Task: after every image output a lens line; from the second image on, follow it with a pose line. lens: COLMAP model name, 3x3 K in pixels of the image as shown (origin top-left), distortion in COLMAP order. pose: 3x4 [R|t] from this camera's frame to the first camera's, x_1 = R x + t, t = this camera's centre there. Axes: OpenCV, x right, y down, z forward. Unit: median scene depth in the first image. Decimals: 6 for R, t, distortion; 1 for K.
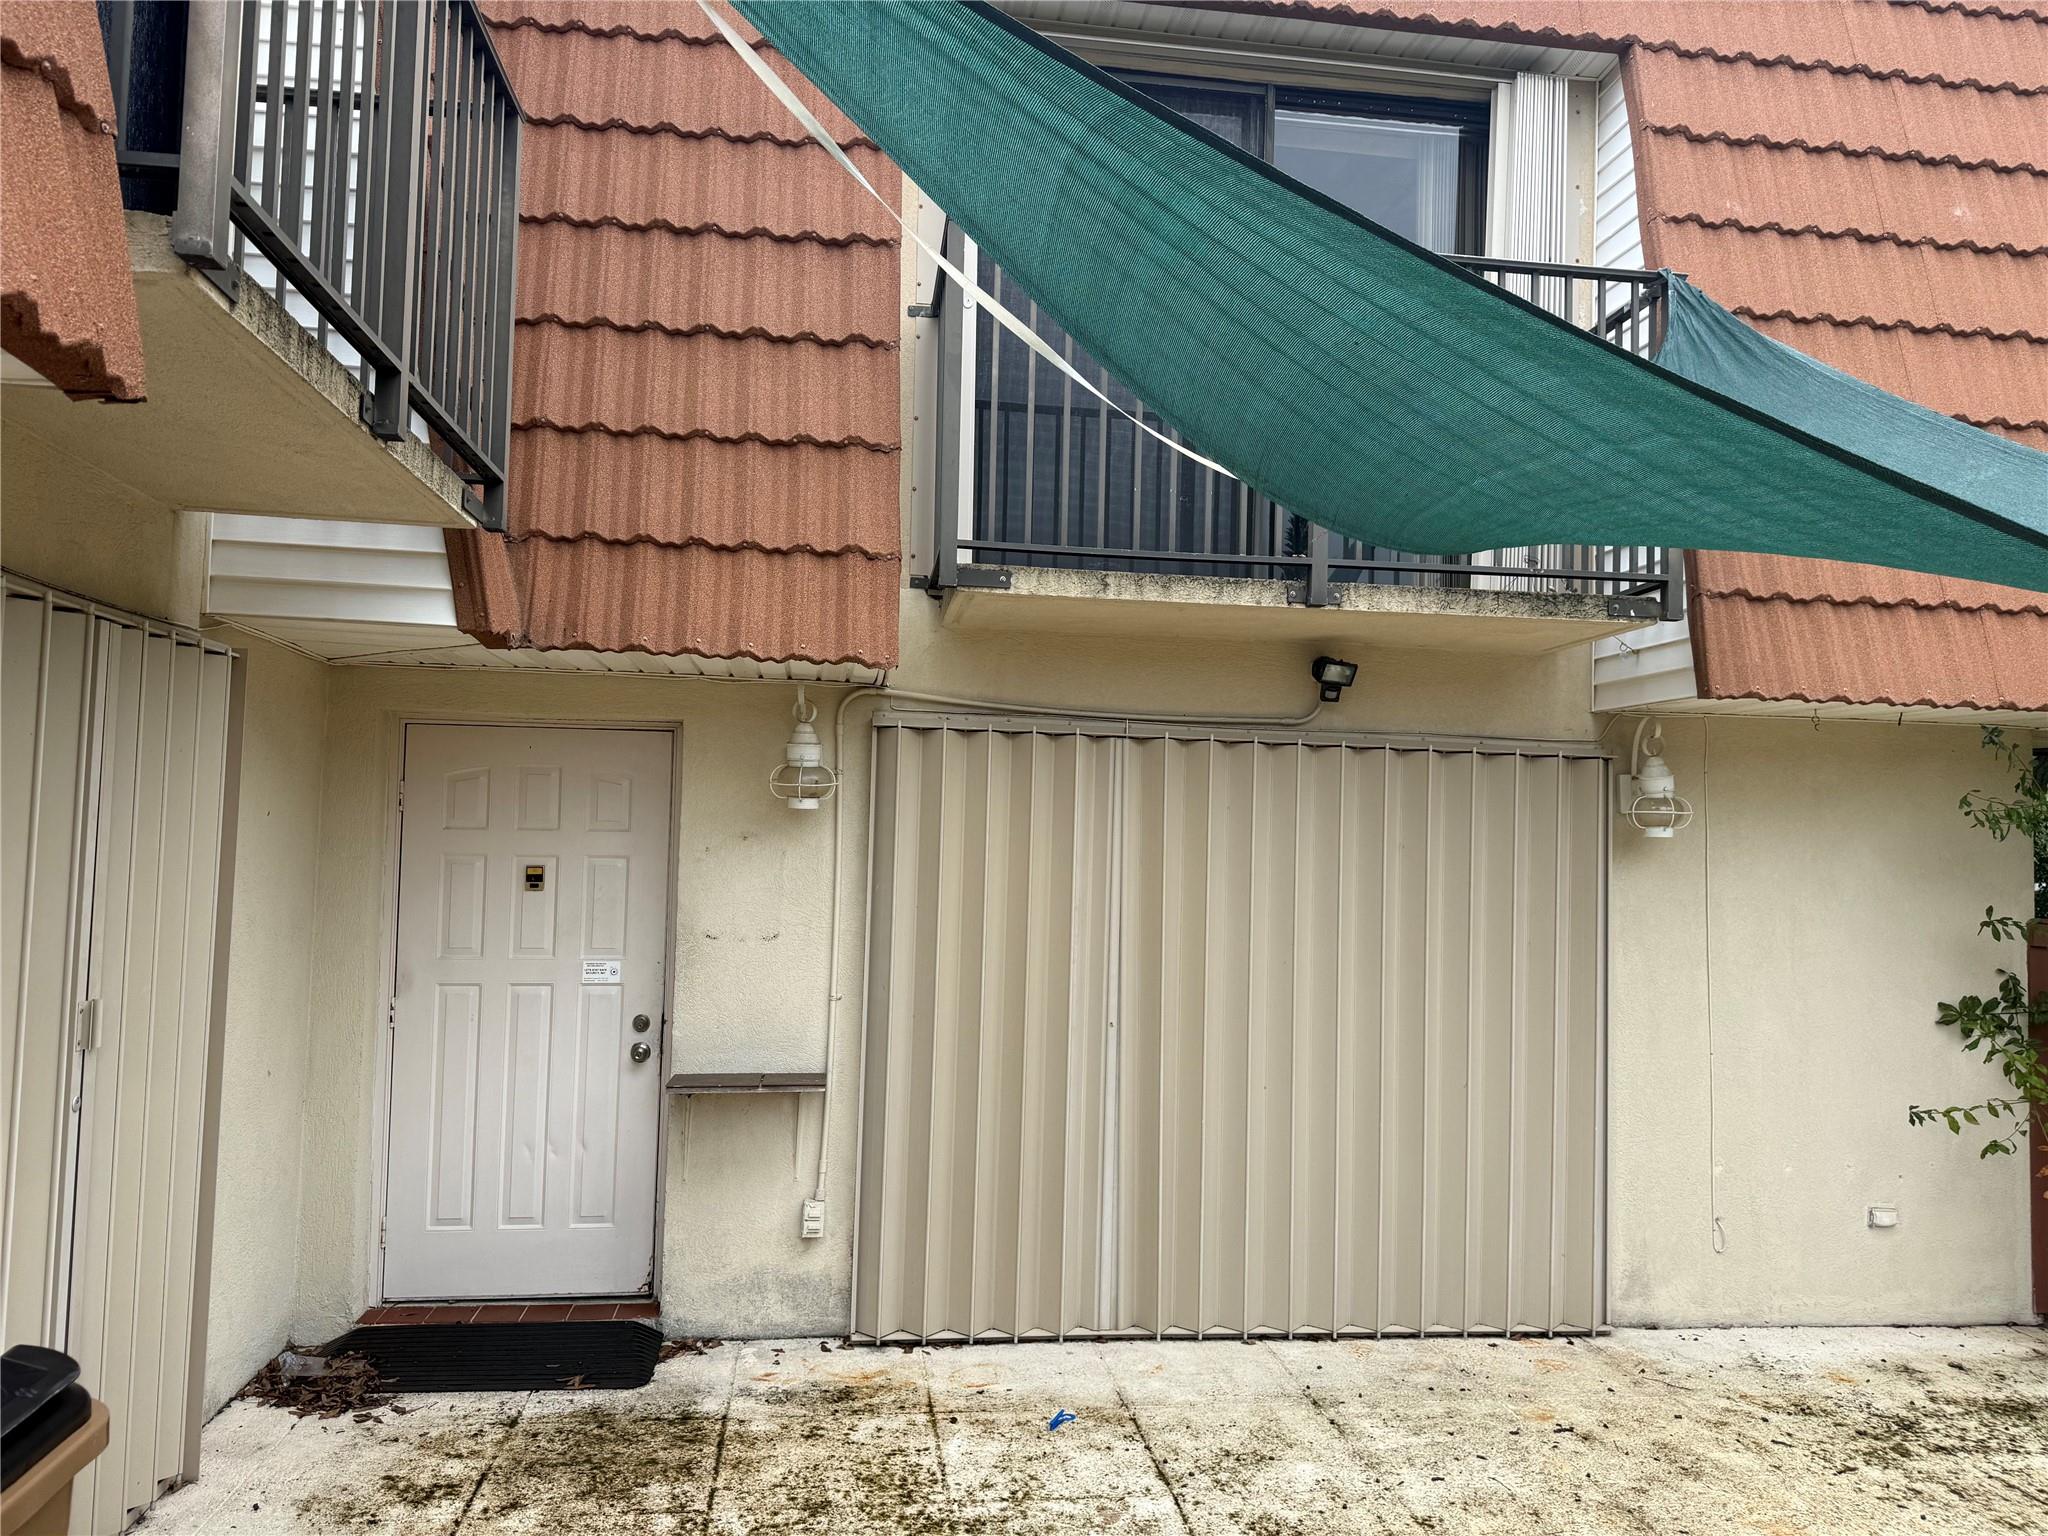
lens RADIAL K [[1455.4, 0, 1036.1], [0, 1455.4, 780.0], [0, 0, 1]] dist [0.027248, -0.029146]
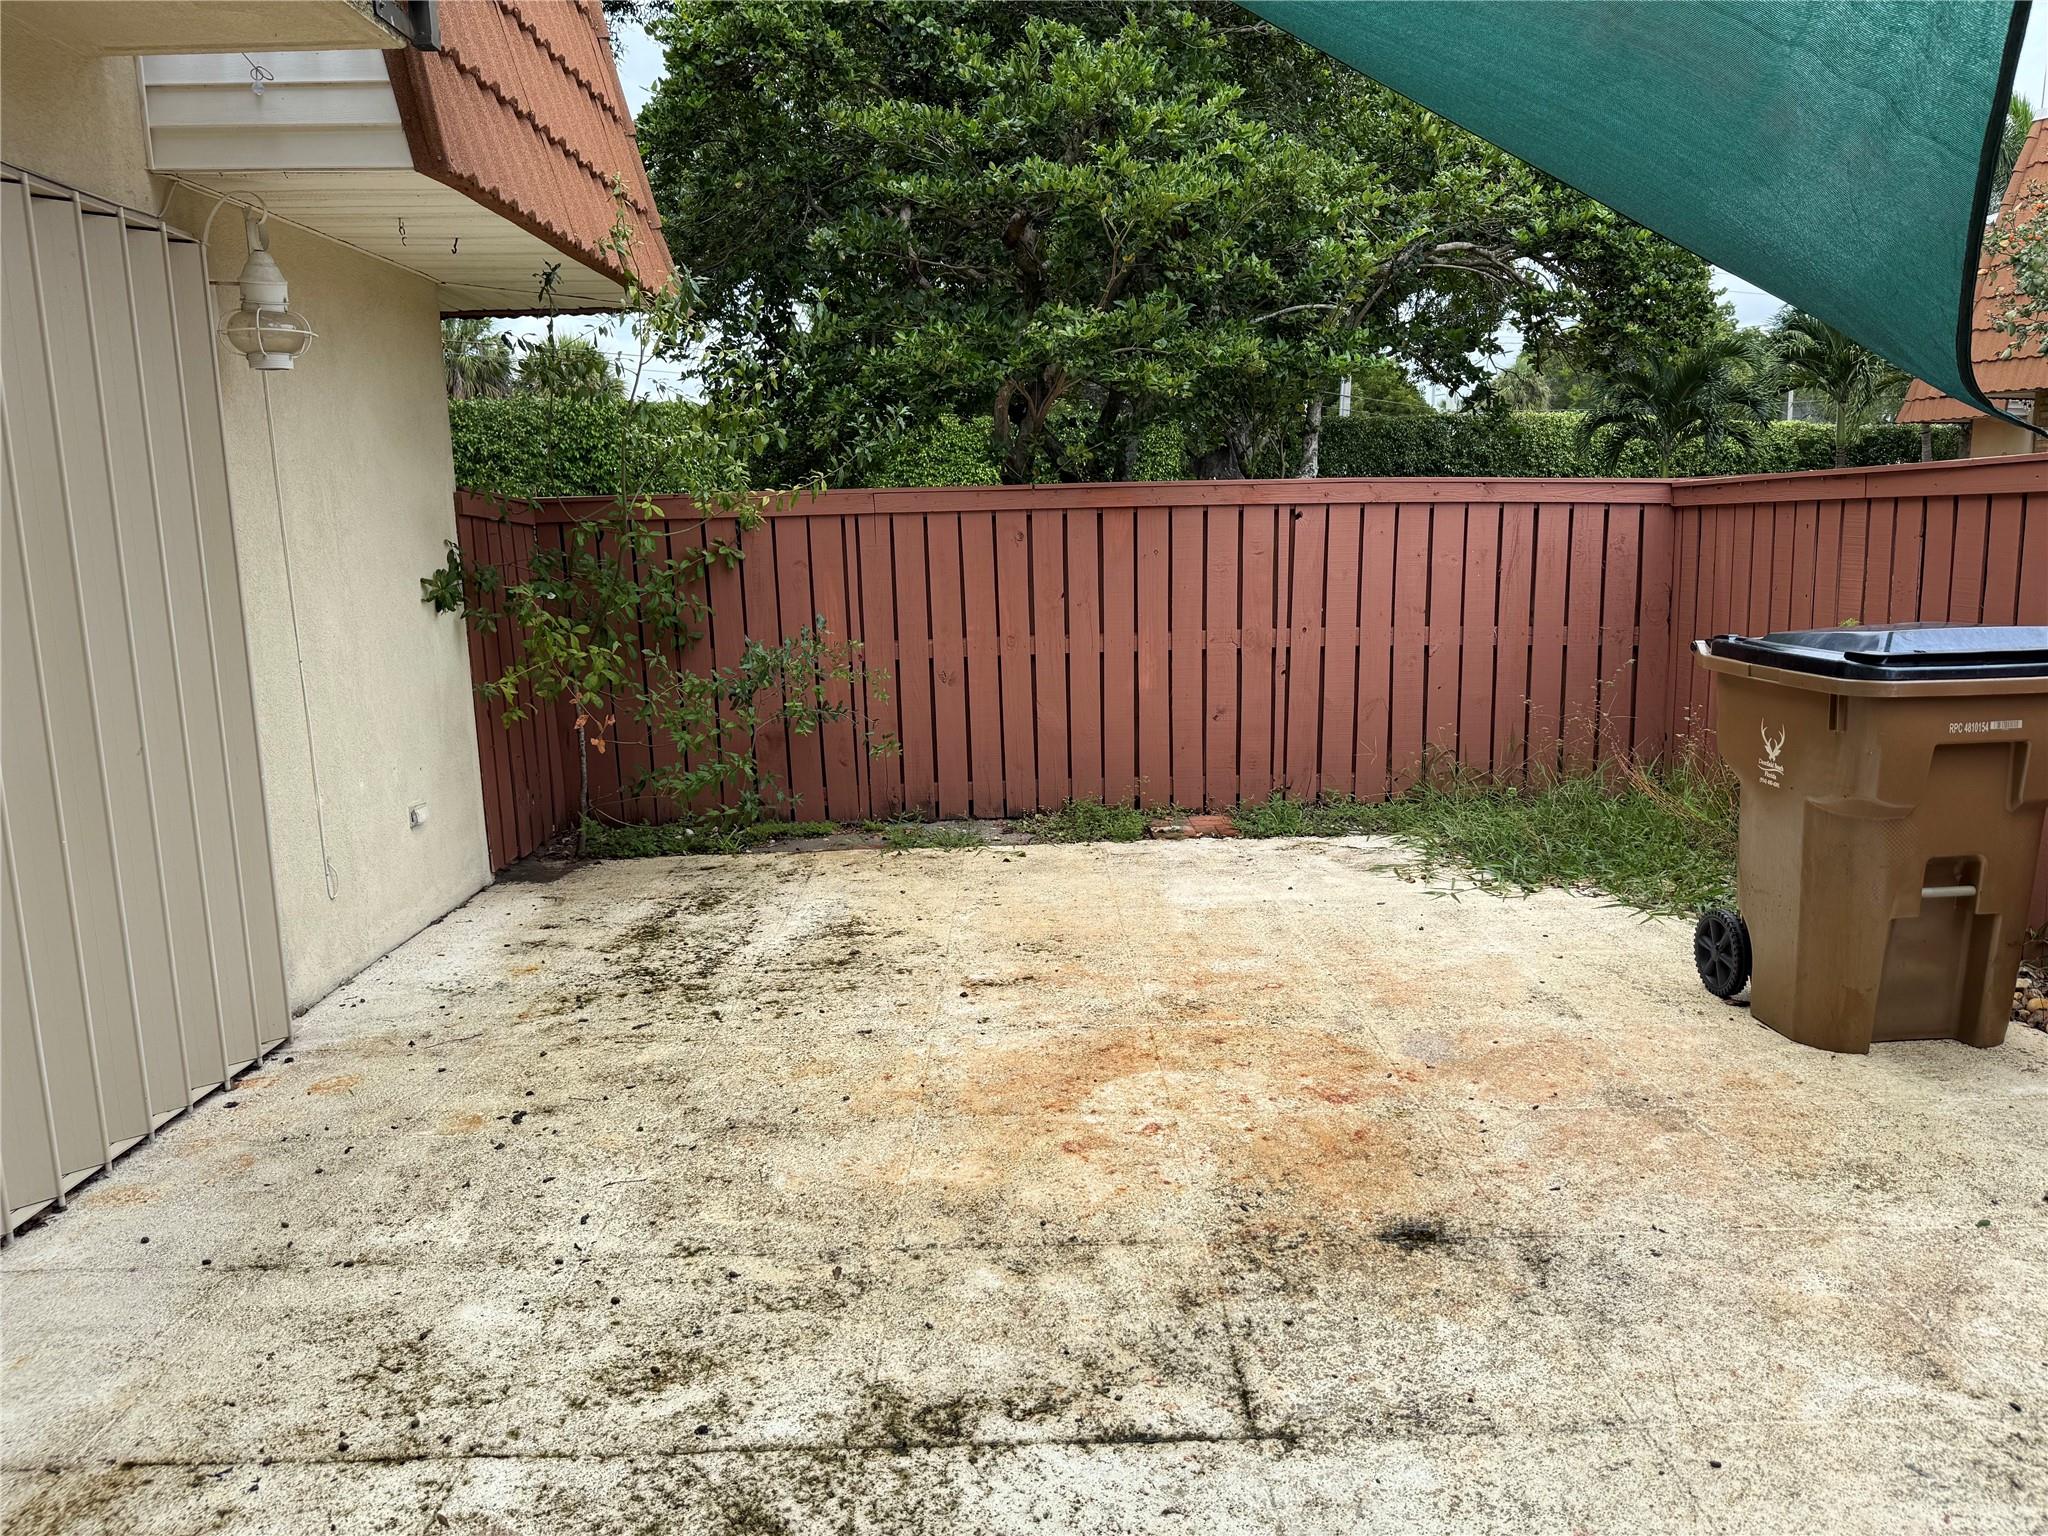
lens RADIAL K [[1455.4, 0, 1029.1], [0, 1455.4, 768.4], [0, 0, 1]] dist [0.027248, -0.029146]
pose [[0.131626, -0.201168, 0.970673, -0.324330], [-0.014942, 0.978679, 0.204854, 0.093710], [-0.991187, -0.041467, 0.125814, 0.626815]]
